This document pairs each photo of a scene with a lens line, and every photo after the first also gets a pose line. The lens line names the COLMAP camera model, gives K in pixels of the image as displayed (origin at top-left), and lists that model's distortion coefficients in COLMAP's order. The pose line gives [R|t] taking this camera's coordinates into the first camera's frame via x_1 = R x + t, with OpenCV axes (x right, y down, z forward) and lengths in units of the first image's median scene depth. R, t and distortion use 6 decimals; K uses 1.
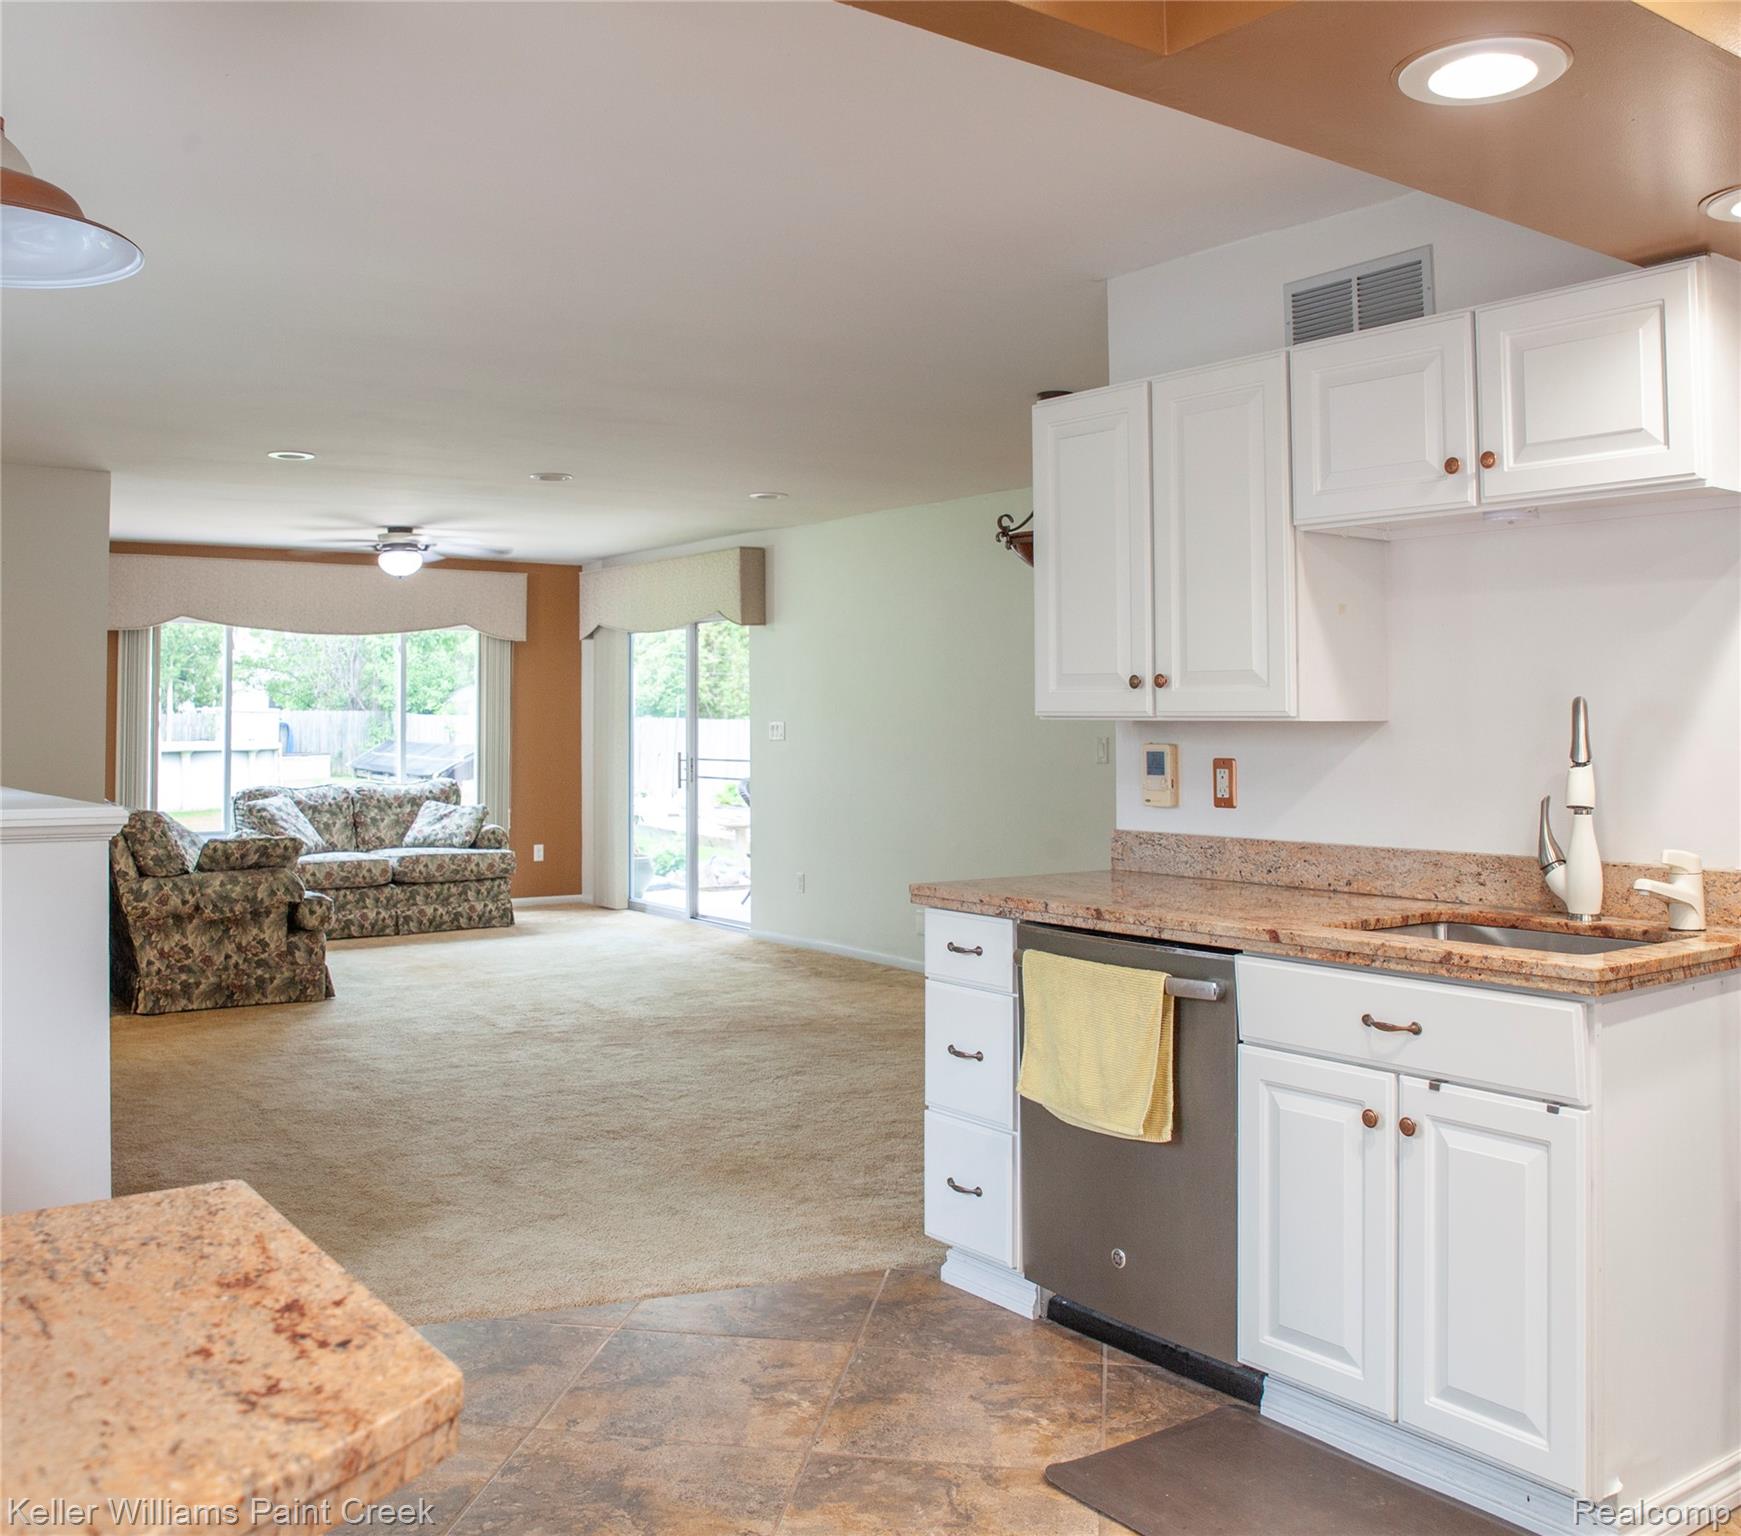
lens RADIAL K [[1655.9, 0, 823.1], [0, 1655.9, 606.3], [0, 0, 1]] dist [-0.111117, 0.069775]
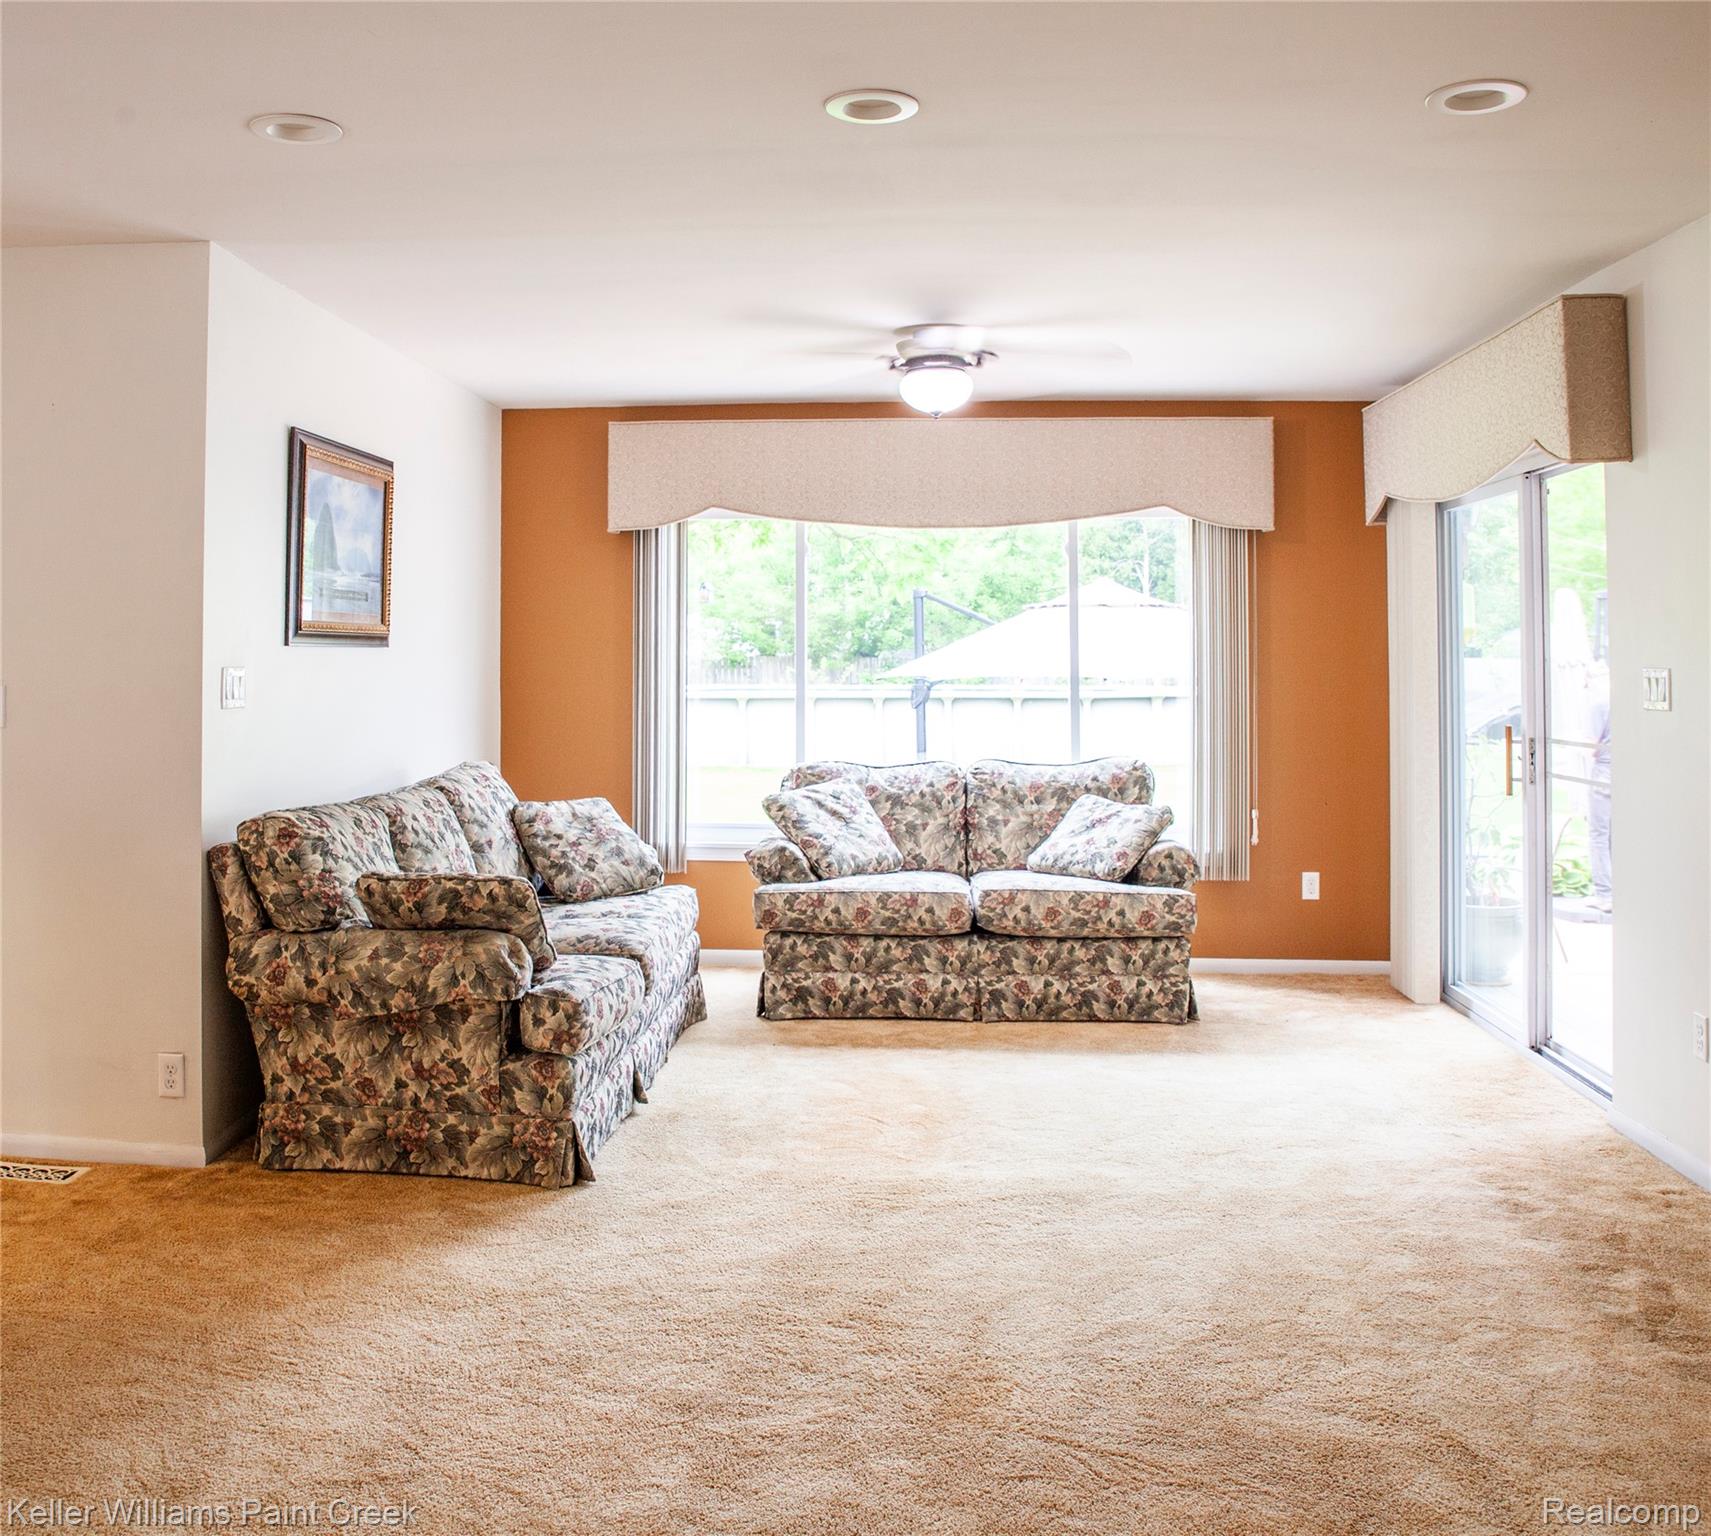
lens RADIAL K [[1601.6, 0, 853.5], [0, 1601.6, 602.3], [0, 0, 1]] dist [-0.076029, -0.008593]
pose [[0.770455, -0.015400, -0.637308, 0.098079], [0.035961, 0.999166, 0.019330, 0.044982], [0.636479, -0.037812, 0.770367, 0.674668]]
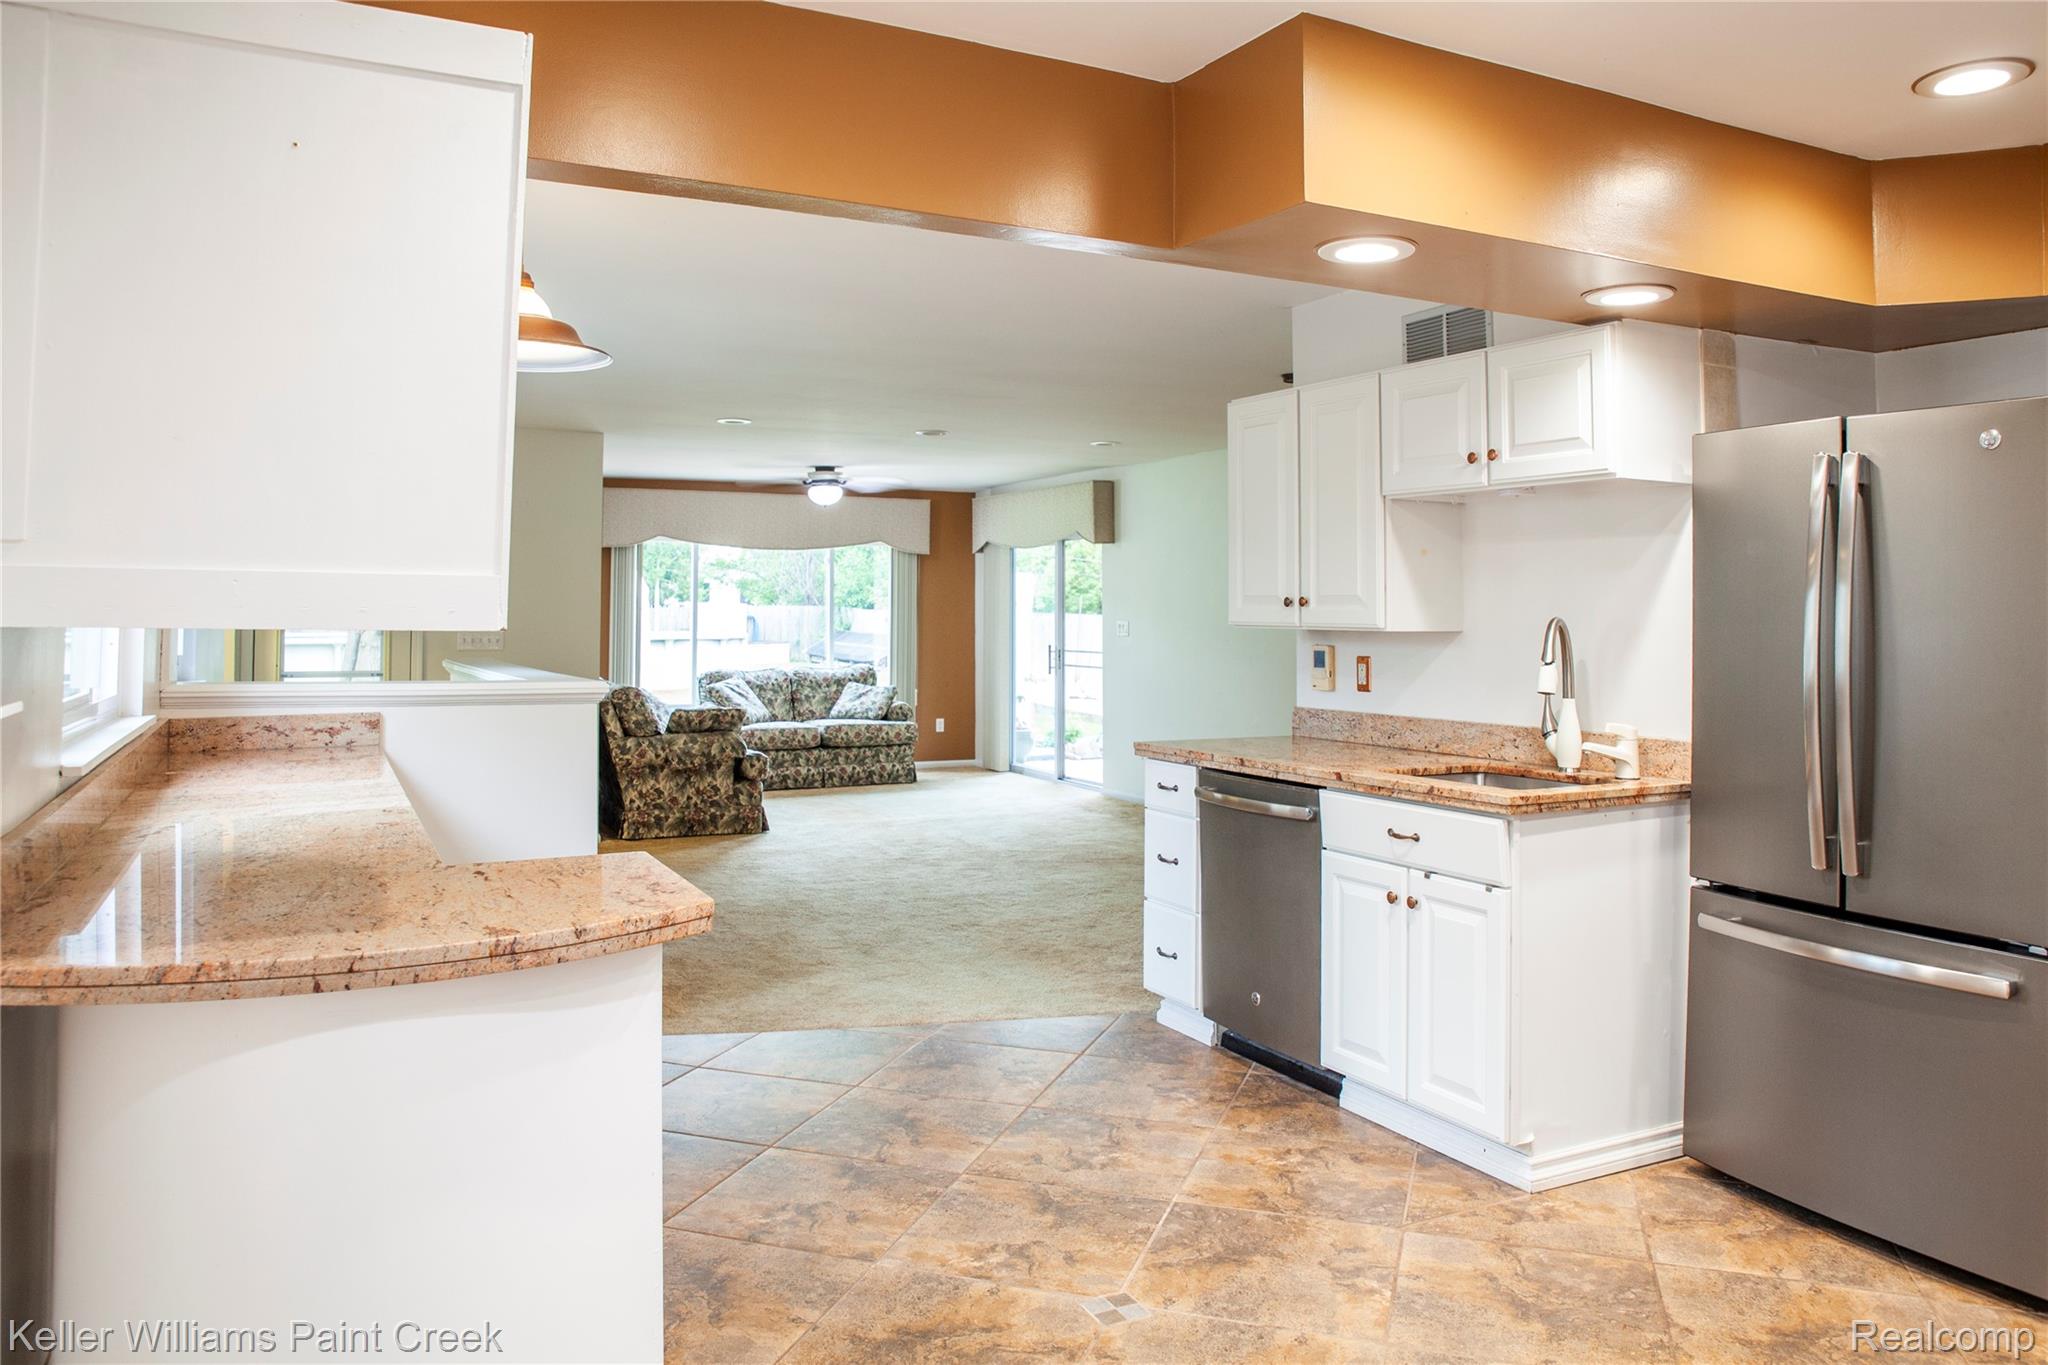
lens RADIAL K [[1504.3, 0, 1028.4], [0, 1504.3, 497.6], [0, 0, 1]] dist [-0.097811, 0.045670]
pose [[0.990115, -0.004603, -0.140184, 0.076764], [0.003505, 0.999961, -0.008079, -0.017727], [0.140216, 0.007507, 0.990092, -0.161097]]
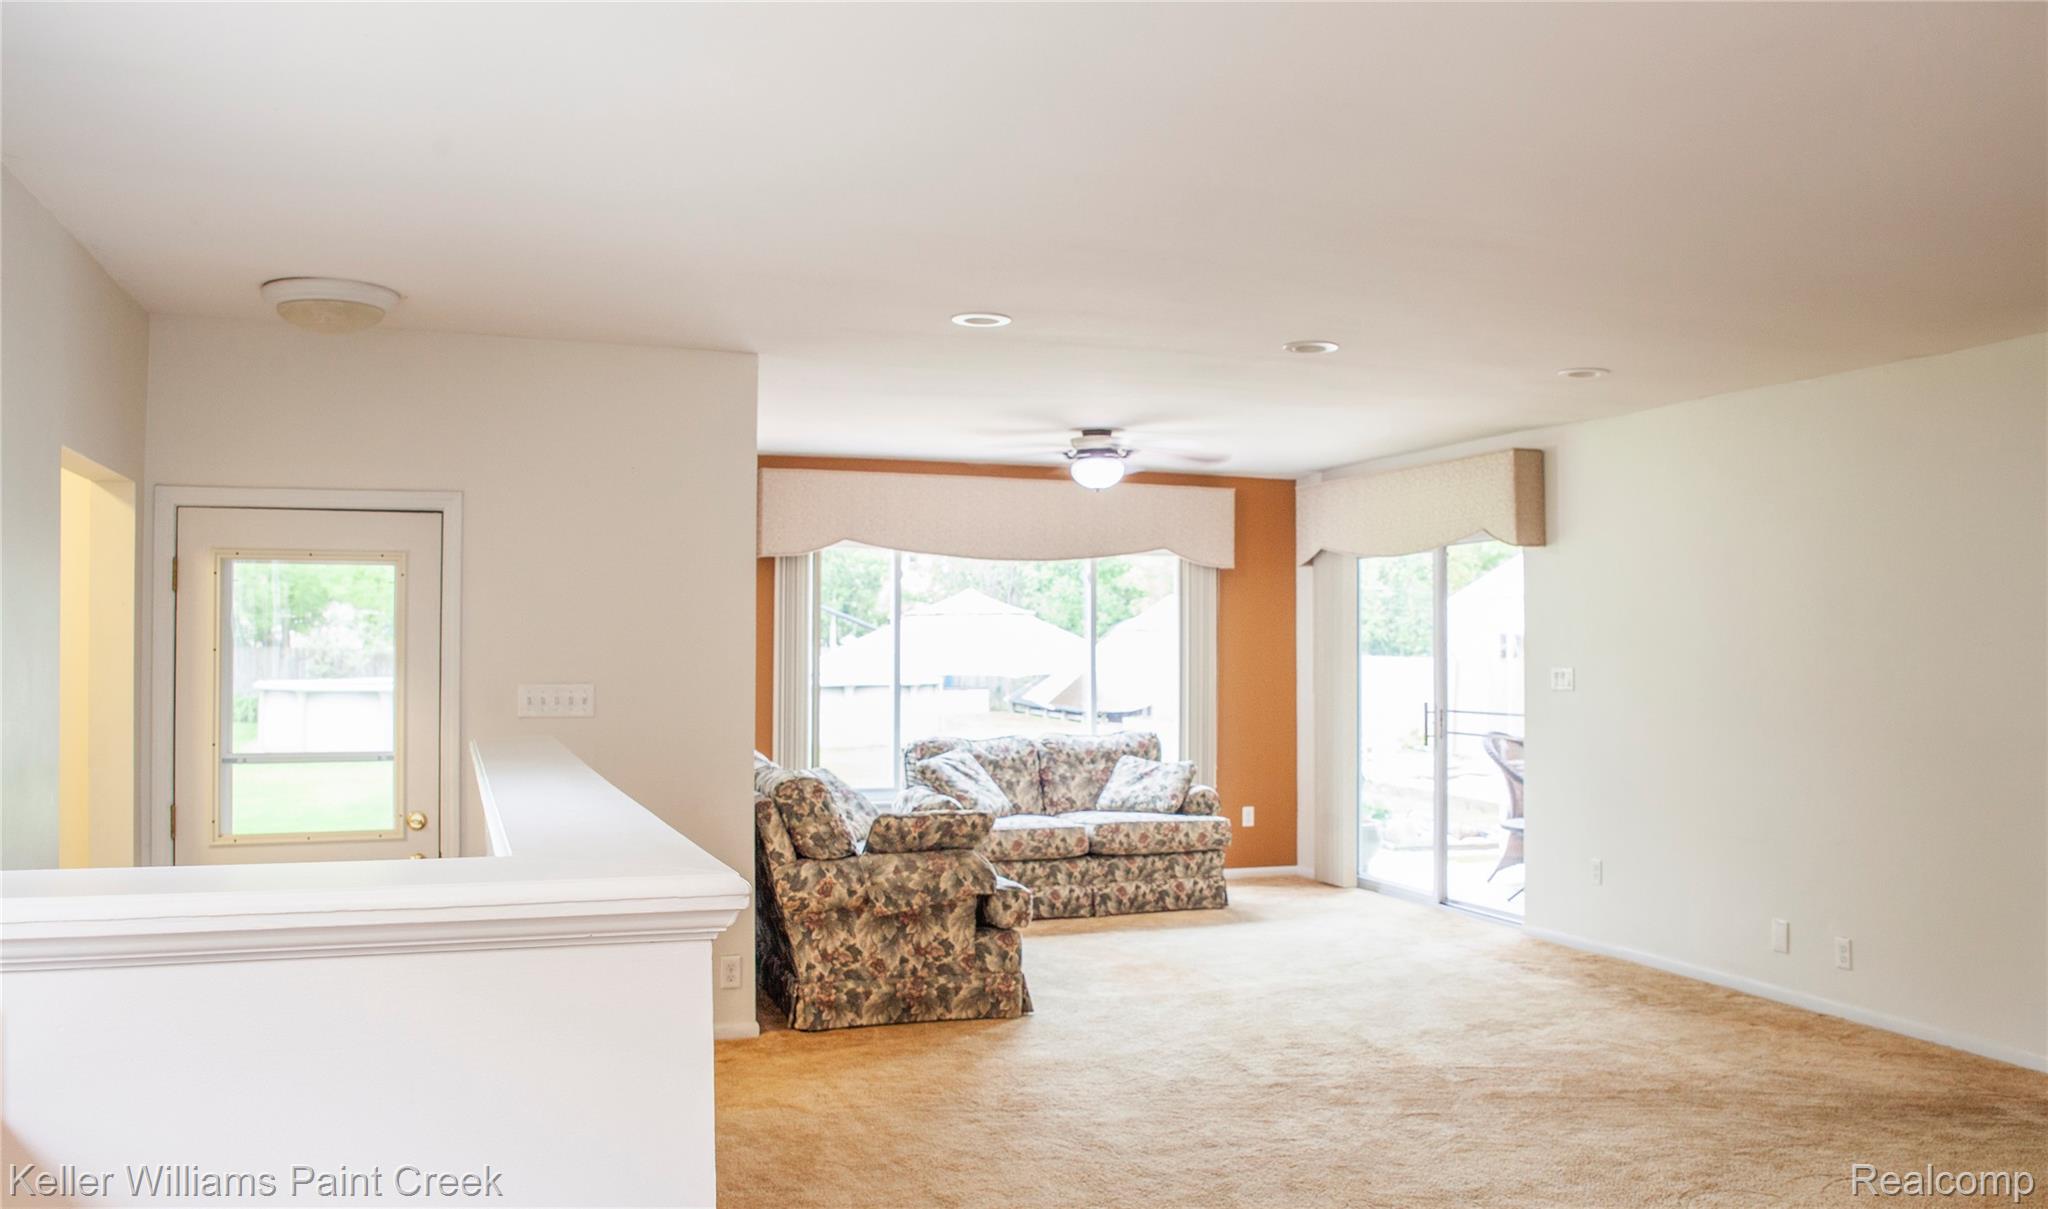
lens RADIAL K [[1611.0, 0, 1066.6], [0, 1611.0, 606.7], [0, 0, 1]] dist [-0.090292, 0.000834]
pose [[0.972085, 0.002762, -0.234614, -0.102341], [0.006599, 0.999213, 0.039104, 0.011646], [0.234538, -0.039561, 0.971302, 0.256959]]
